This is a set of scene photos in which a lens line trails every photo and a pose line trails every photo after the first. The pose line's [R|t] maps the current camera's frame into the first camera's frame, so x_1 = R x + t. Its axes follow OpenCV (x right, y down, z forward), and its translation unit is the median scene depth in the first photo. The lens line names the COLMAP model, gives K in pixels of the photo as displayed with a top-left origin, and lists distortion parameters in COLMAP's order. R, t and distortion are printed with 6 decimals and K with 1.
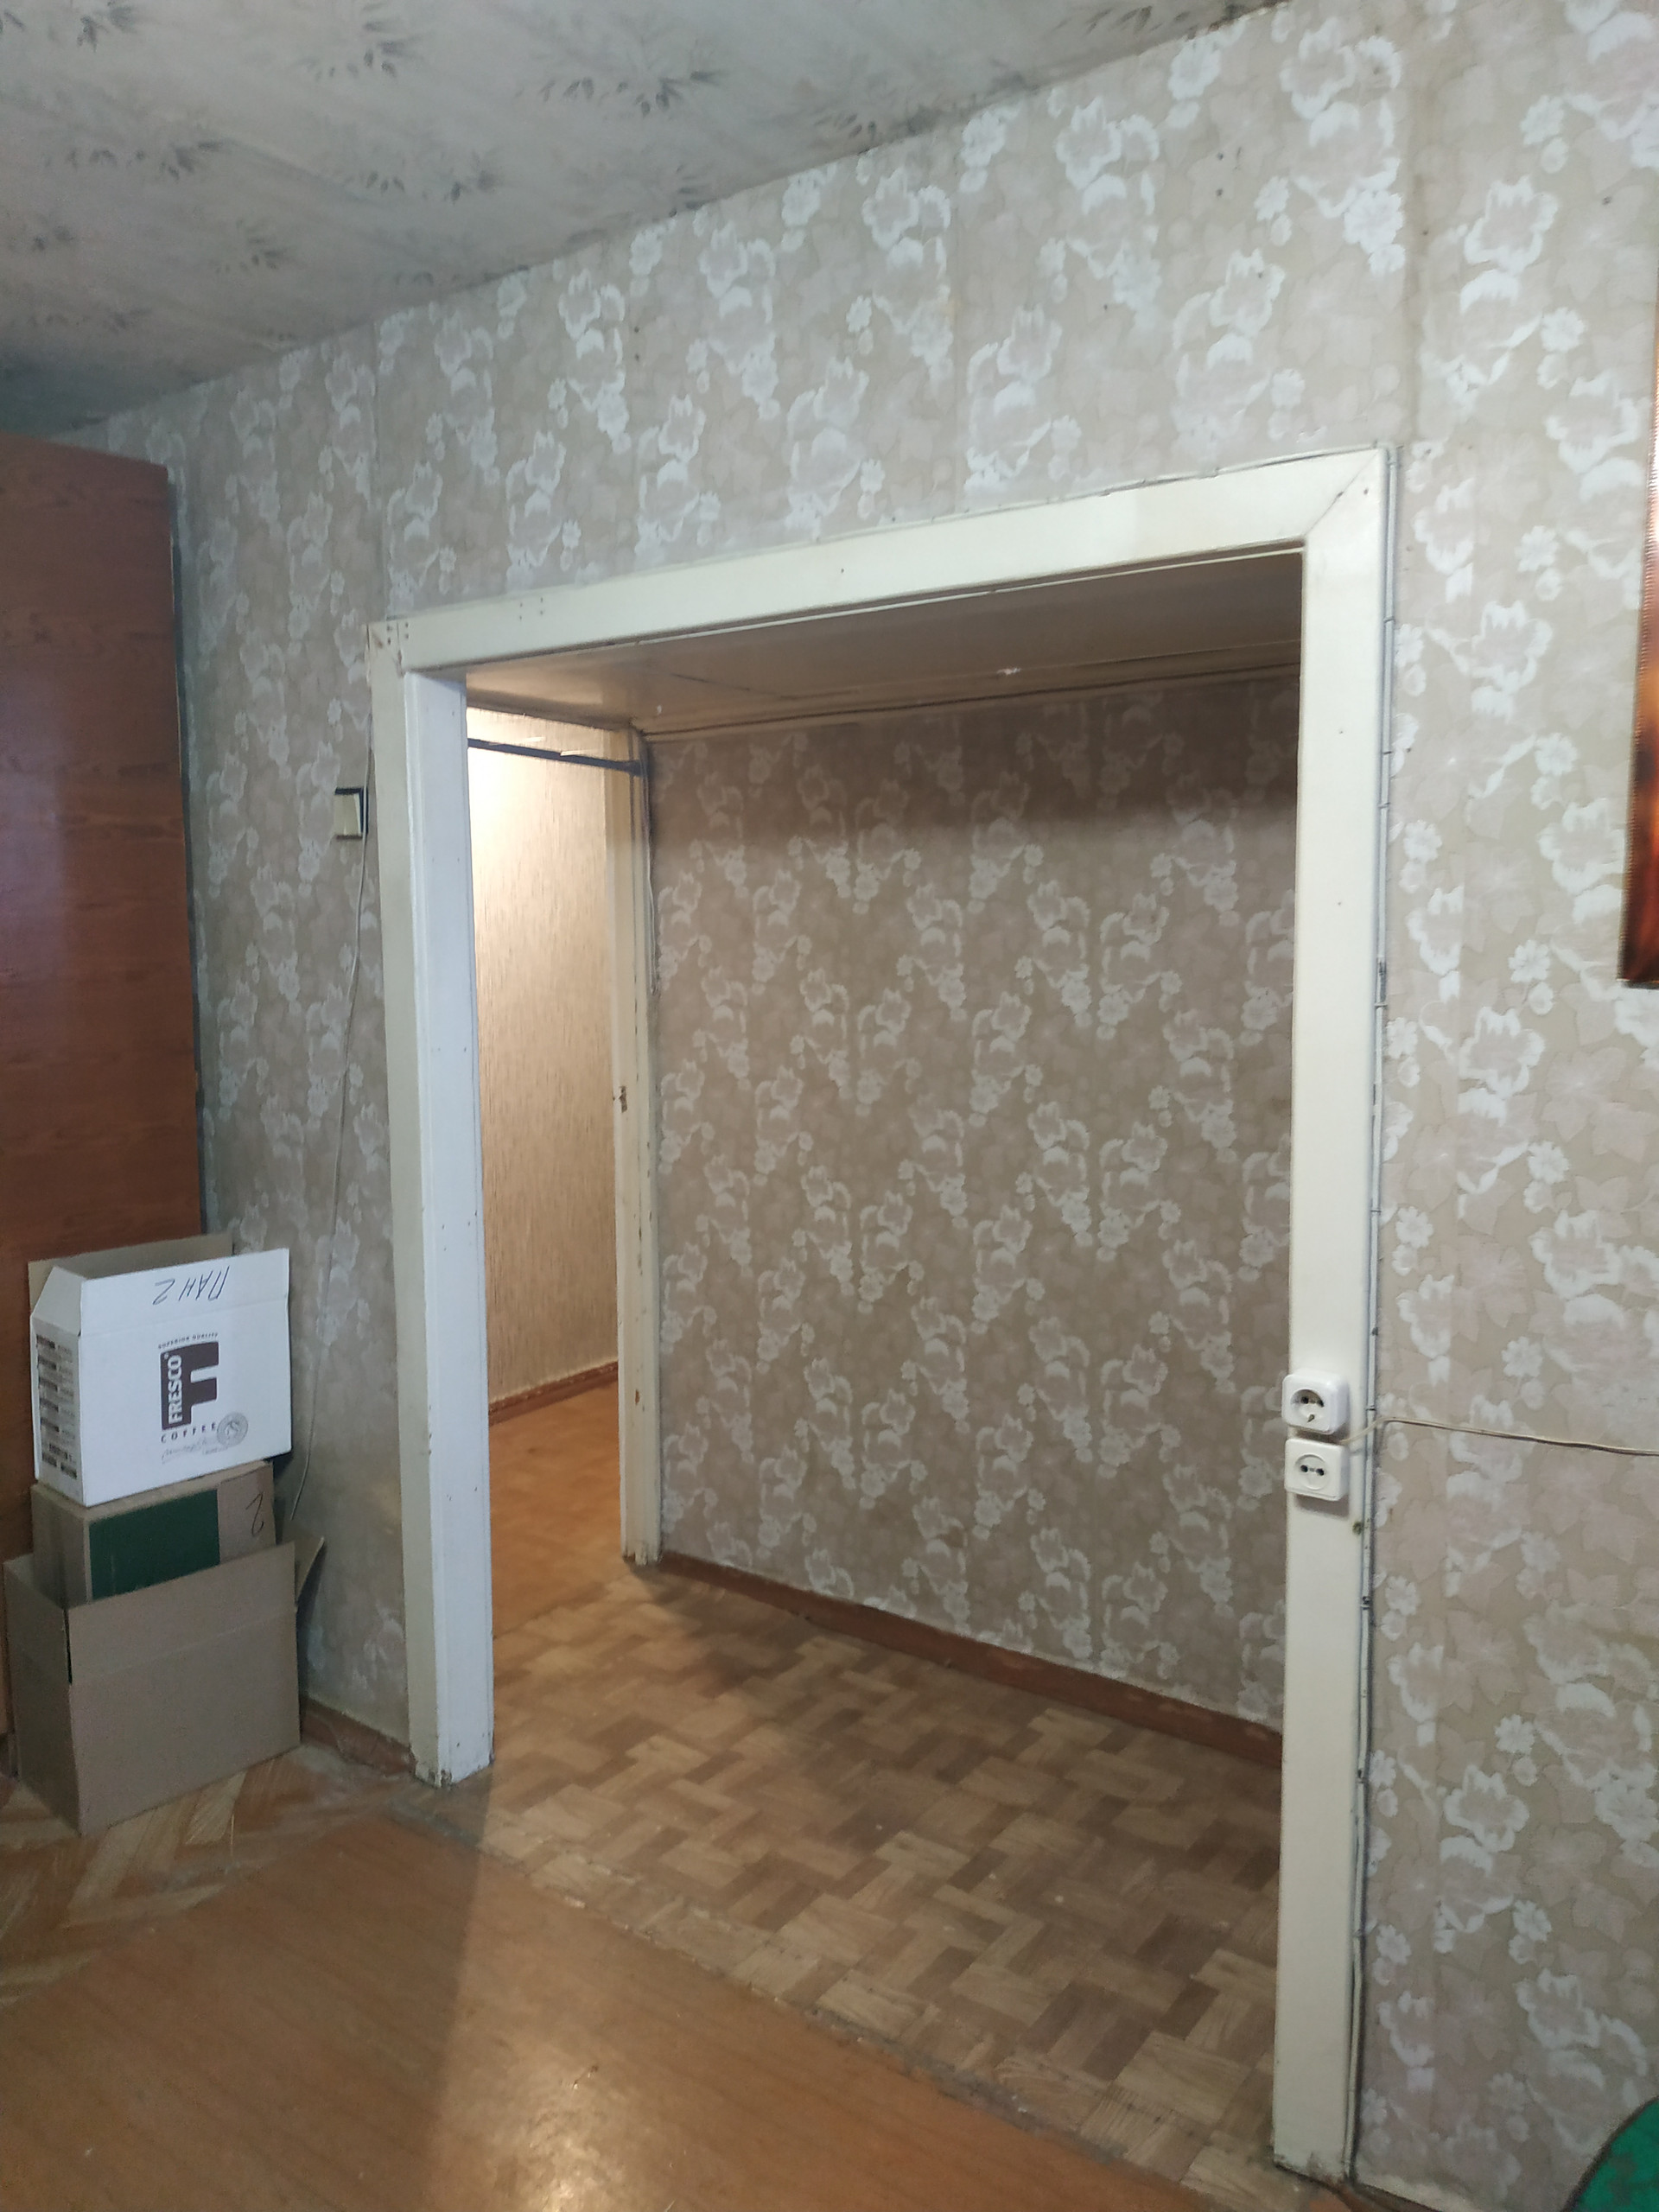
lens RADIAL K [[1587.4, 0, 829.6], [0, 1587.4, 1063.8], [0, 0, 1]] dist [0.035867, -0.099466]
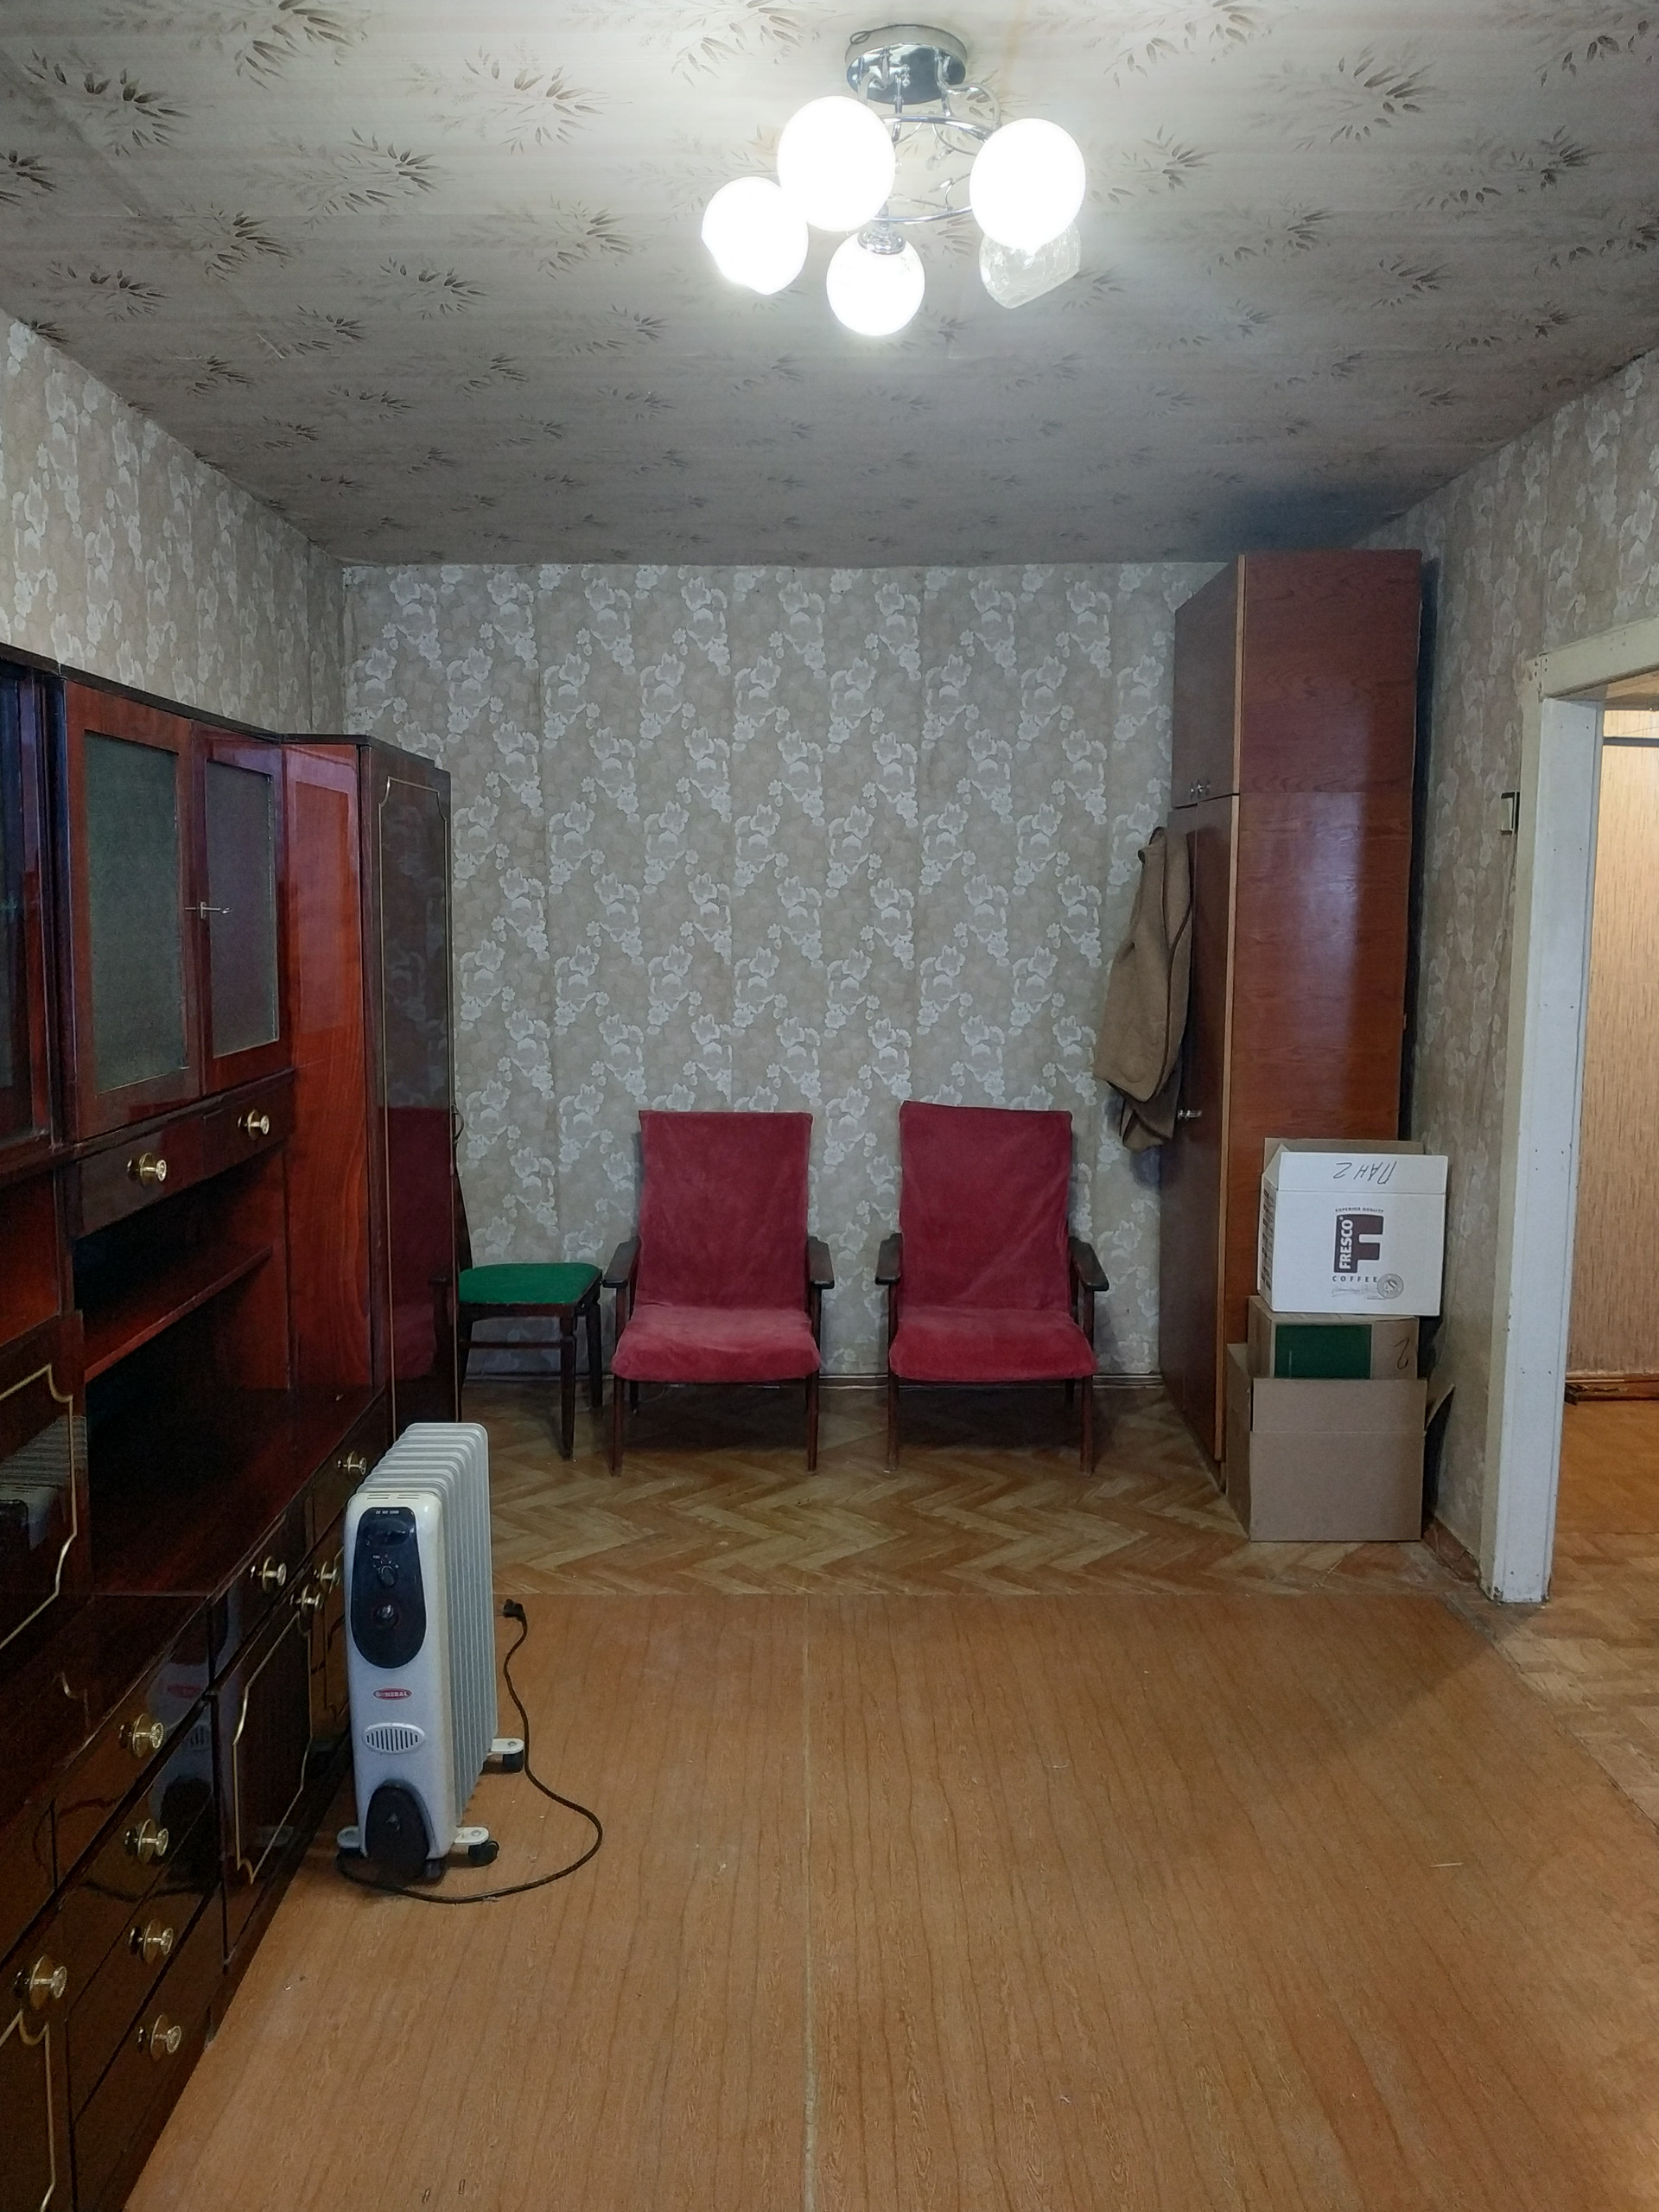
lens RADIAL K [[1609.7, 0, 815.9], [0, 1609.7, 1103.7], [0, 0, 1]] dist [-0.003740, -0.008500]
pose [[0.583880, 0.112525, -0.804004, 0.412650], [-0.085352, 0.993368, 0.077044, 0.018321], [0.807341, 0.023639, 0.589612, -0.175198]]
